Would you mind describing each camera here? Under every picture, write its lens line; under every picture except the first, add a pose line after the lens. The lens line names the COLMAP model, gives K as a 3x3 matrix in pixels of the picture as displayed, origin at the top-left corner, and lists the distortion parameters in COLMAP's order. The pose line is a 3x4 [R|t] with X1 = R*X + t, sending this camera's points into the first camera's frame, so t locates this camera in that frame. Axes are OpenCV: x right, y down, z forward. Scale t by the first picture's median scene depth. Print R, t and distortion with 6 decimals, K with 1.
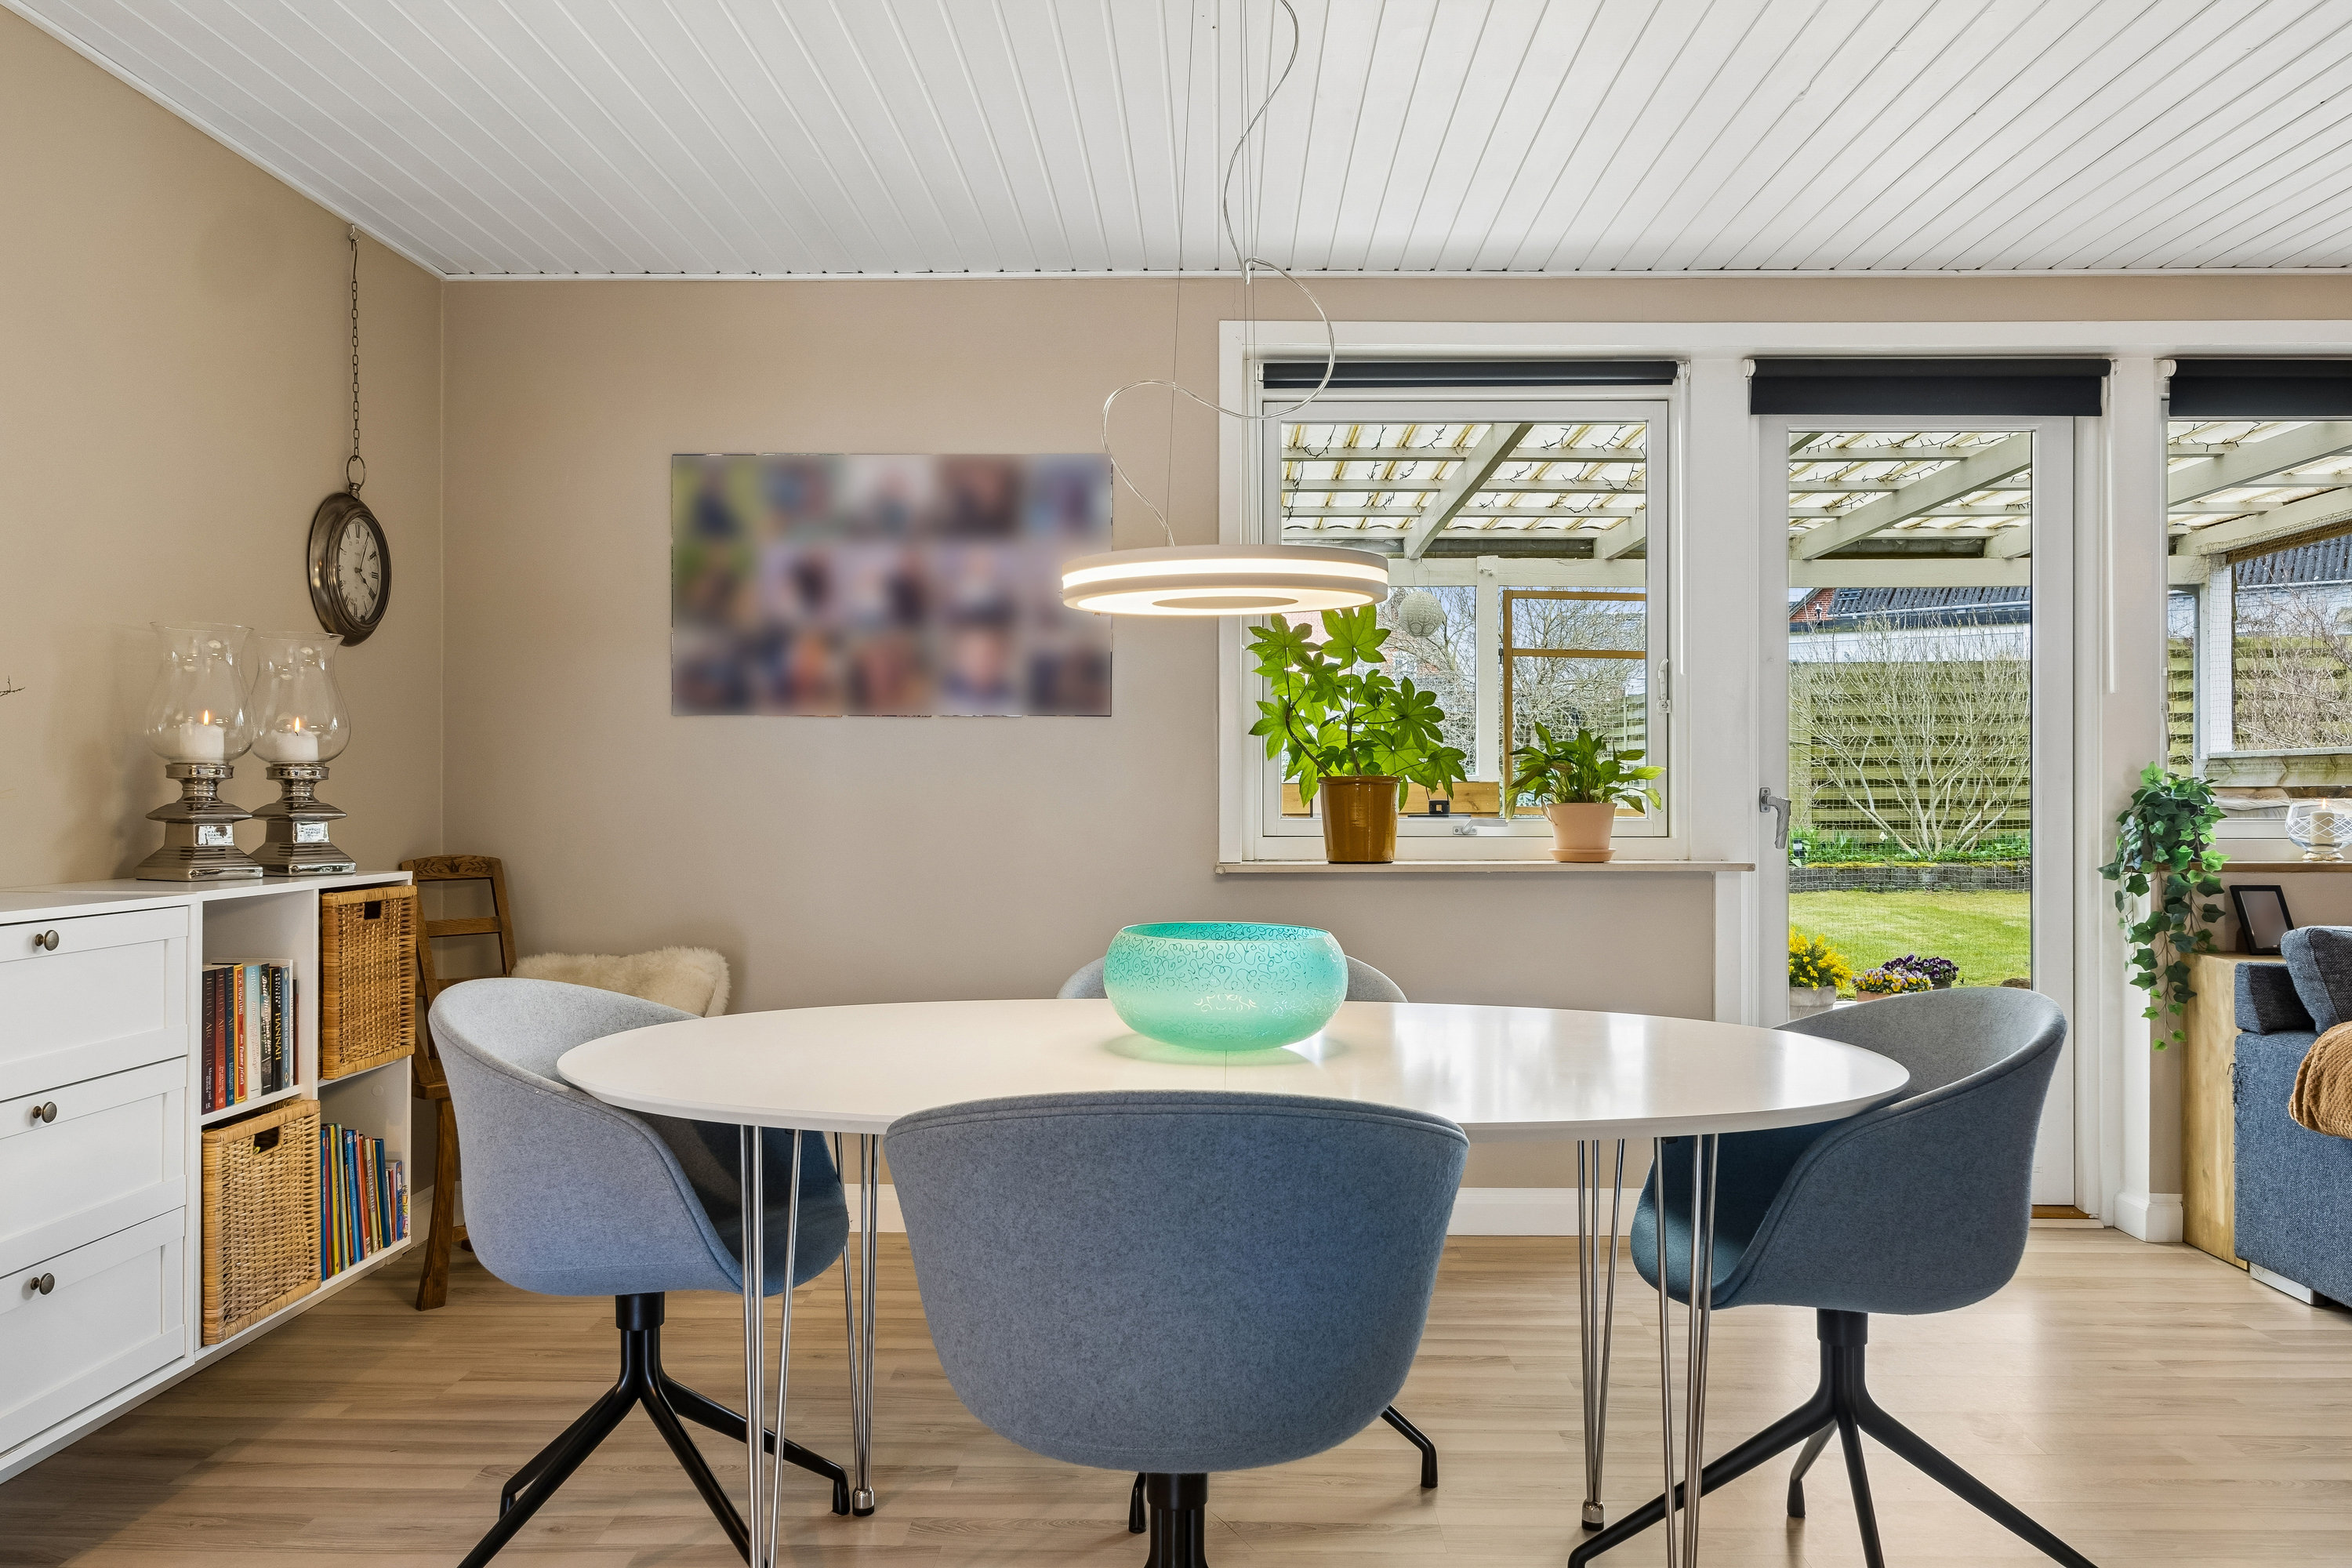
lens RADIAL K [[1778.7, 0, 1181.0], [0, 1778.7, 781.3], [0, 0, 1]] dist [0.000394, -0.008962]
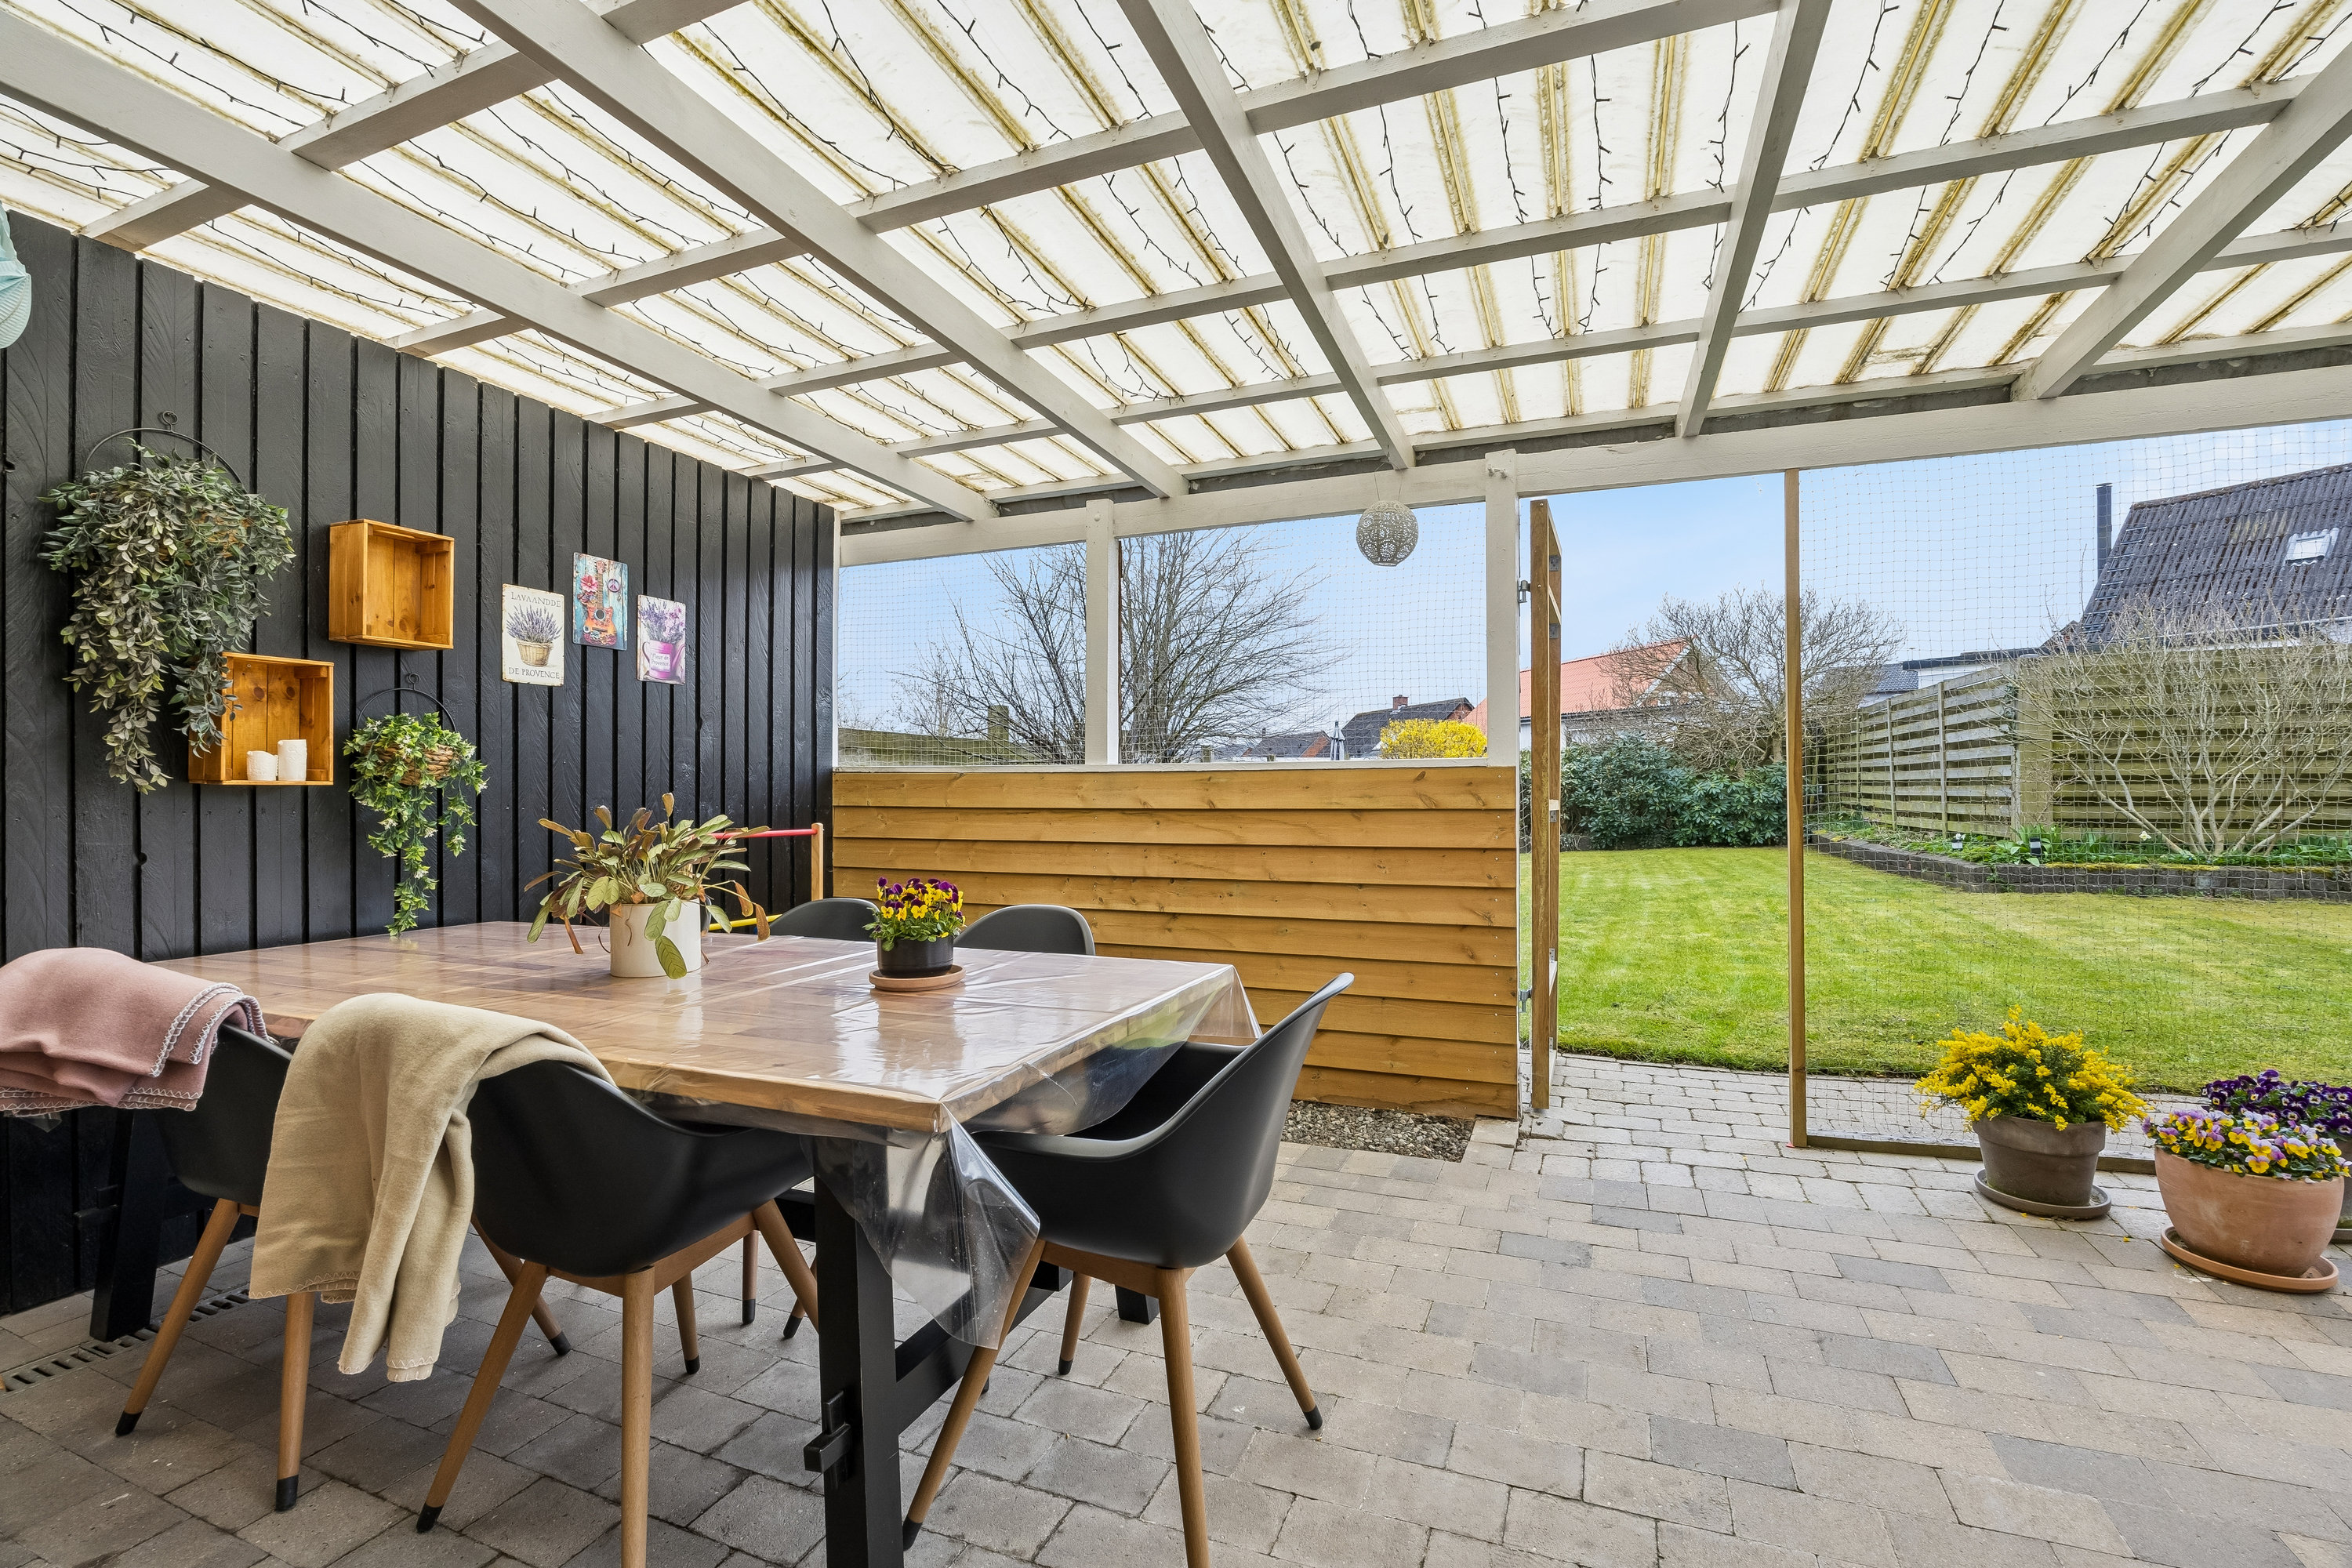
lens RADIAL K [[991.8, 0, 1175.6], [0, 991.8, 793.4], [0, 0, 1]] dist [-0.020247, -0.000380]
pose [[0.924561, 0.002398, -0.381025, 0.392876], [0.000340, 0.999975, 0.007117, 0.015977], [0.381033, -0.006710, 0.924537, 1.115100]]
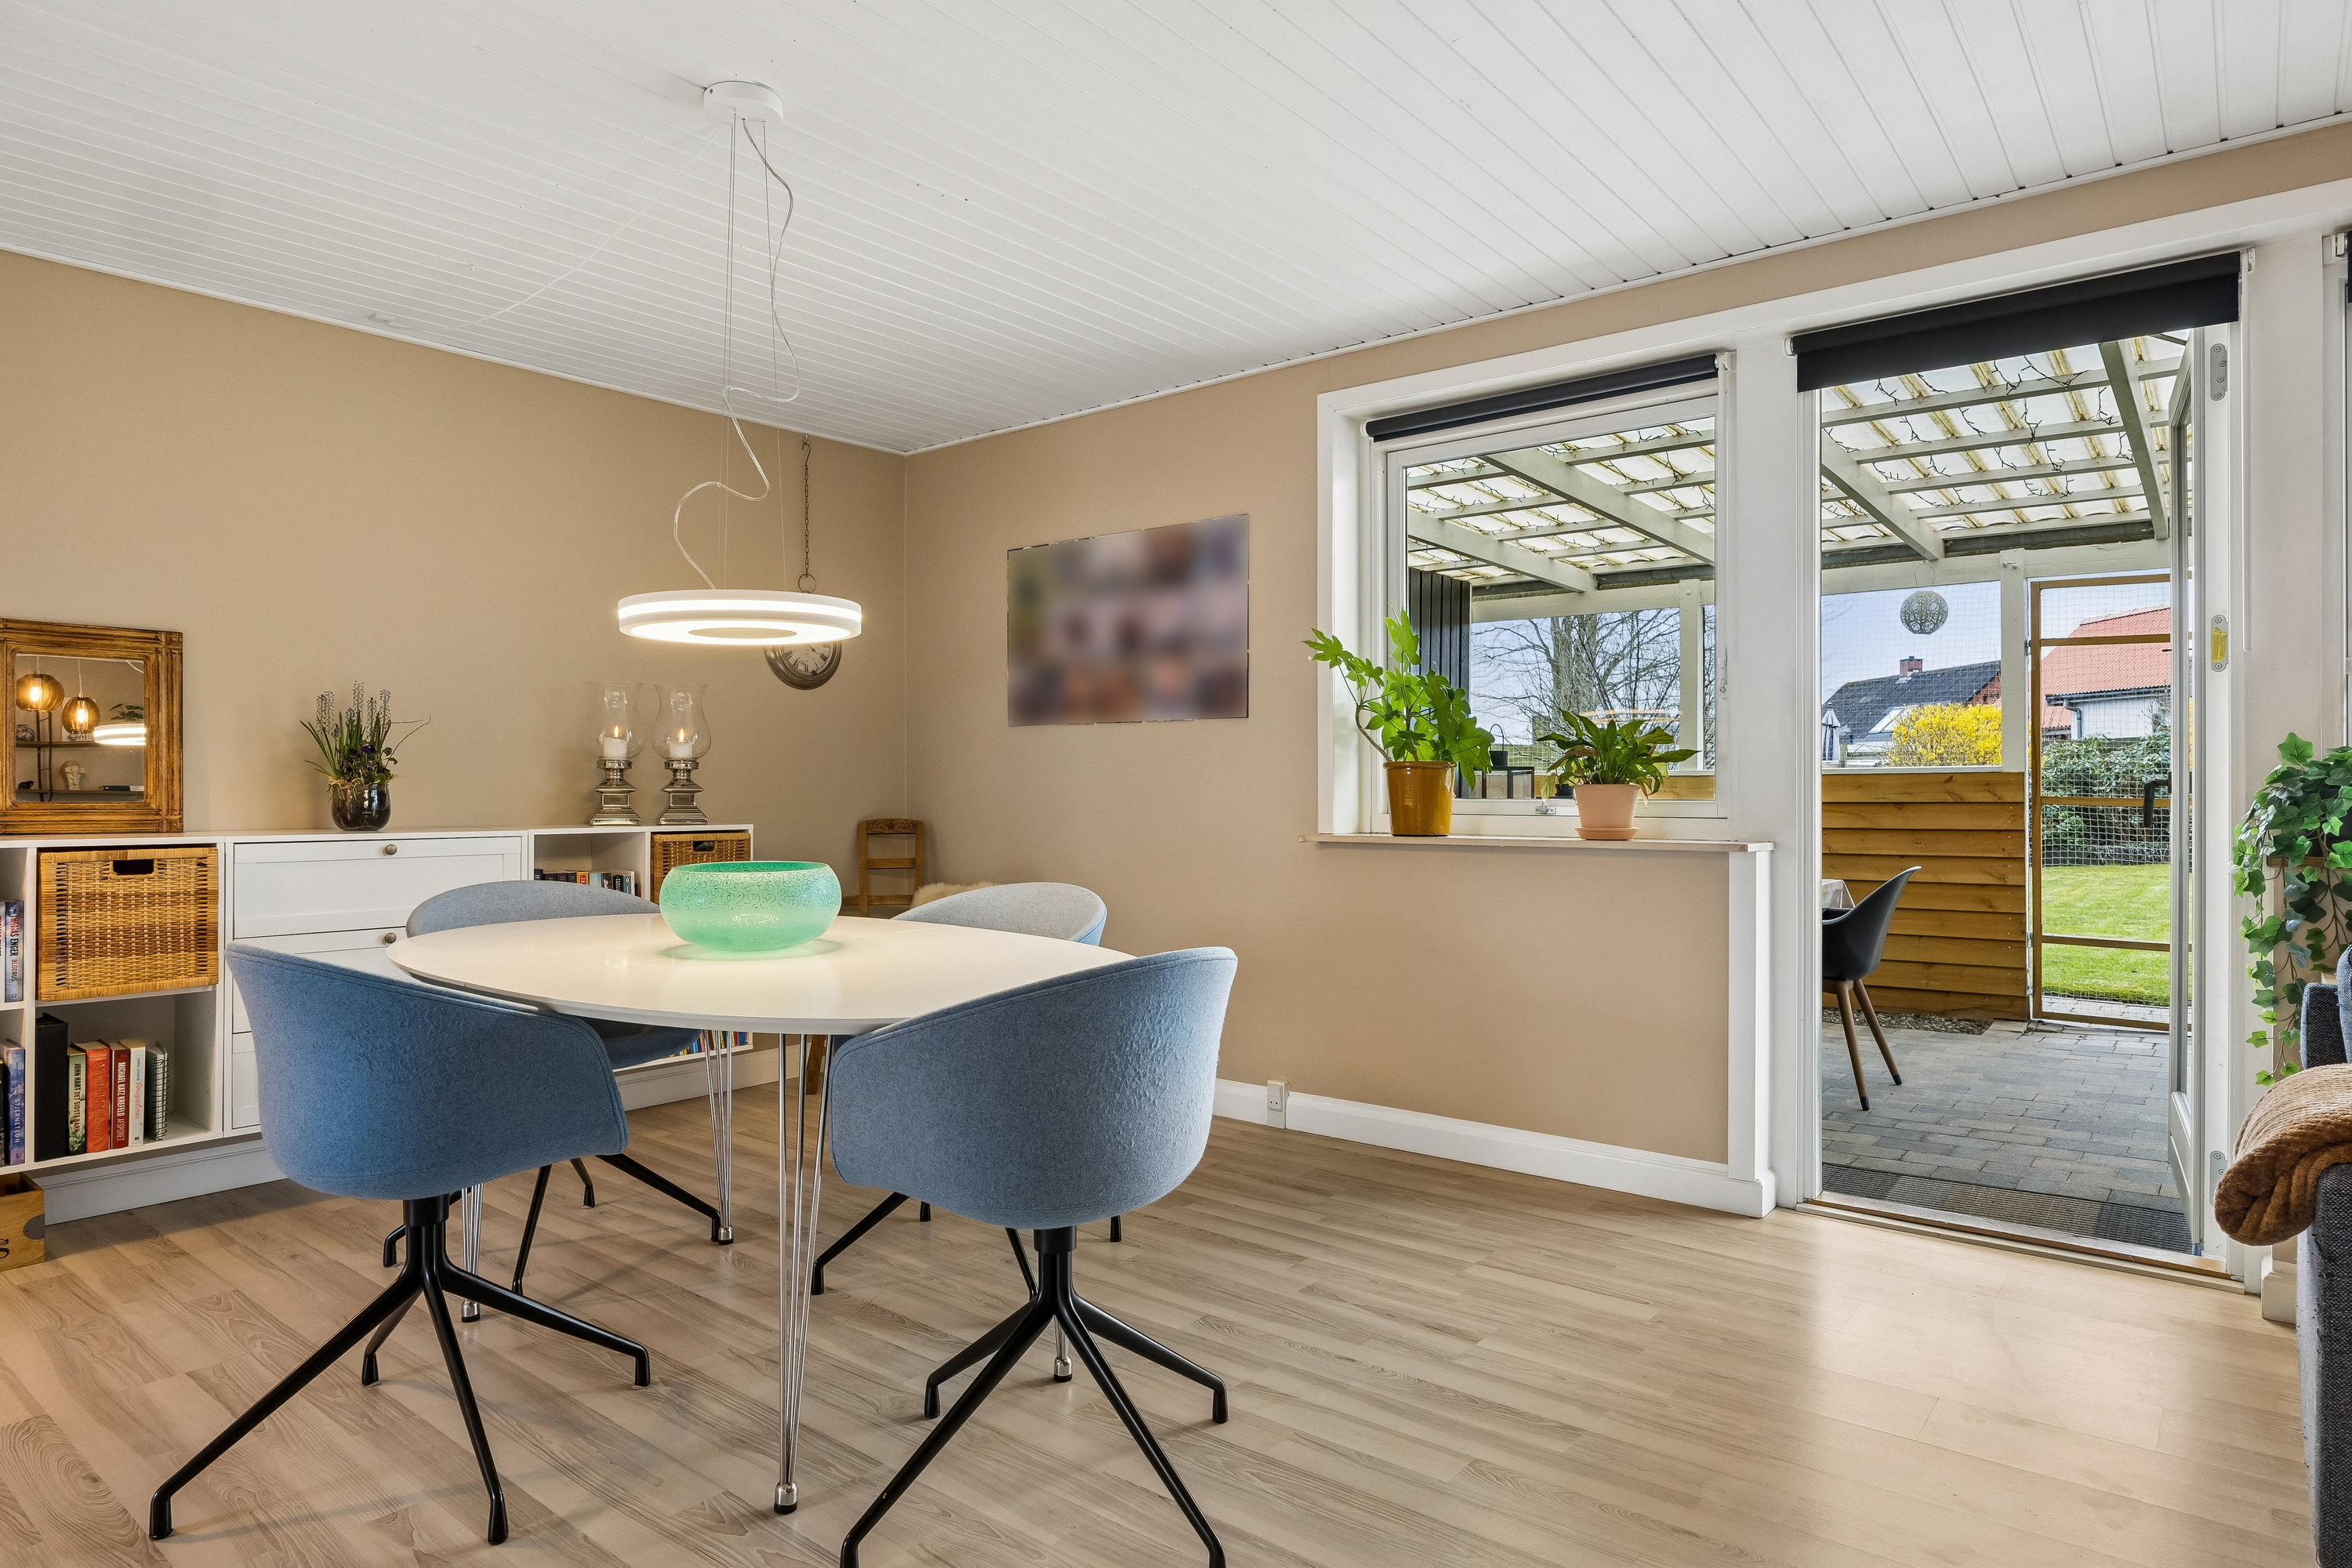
lens RADIAL K [[1347.4, 0, 1187.0], [0, 1347.4, 786.8], [0, 0, 1]] dist [-0.001102, -0.003787]
pose [[0.790802, -0.000643, -0.612072, 0.520829], [0.002669, 0.999994, 0.002397, 0.010897], [0.612067, -0.003529, 0.790798, 0.202895]]
